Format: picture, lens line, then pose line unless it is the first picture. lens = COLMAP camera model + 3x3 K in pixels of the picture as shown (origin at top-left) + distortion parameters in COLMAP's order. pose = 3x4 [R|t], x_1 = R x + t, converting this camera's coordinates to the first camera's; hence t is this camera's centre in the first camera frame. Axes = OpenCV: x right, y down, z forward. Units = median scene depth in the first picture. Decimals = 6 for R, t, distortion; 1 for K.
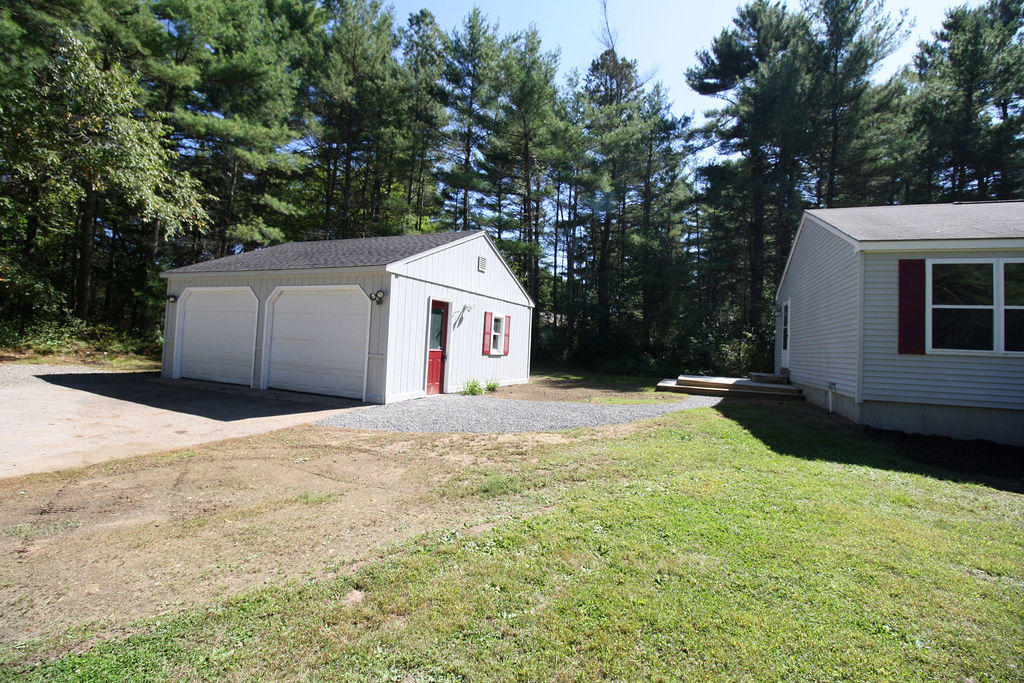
lens RADIAL K [[506.2, 0, 512.0], [0, 506.2, 341.5], [0, 0, 1]] dist [0.000434, -0.000049]
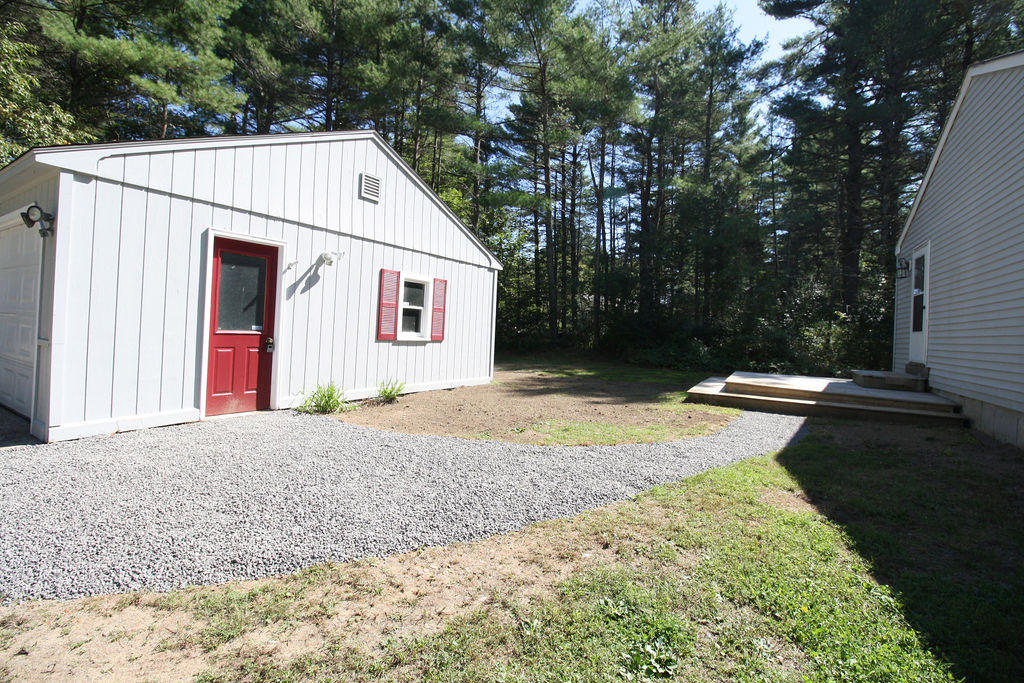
lens RADIAL K [[489.5, 0, 512.0], [0, 489.5, 341.5], [0, 0, 1]] dist [-0.016417, -0.000165]
pose [[0.989145, -0.000683, -0.146941, 0.157103], [0.004436, 0.999672, 0.025214, 0.010820], [0.146876, -0.025592, 0.988824, 0.378706]]
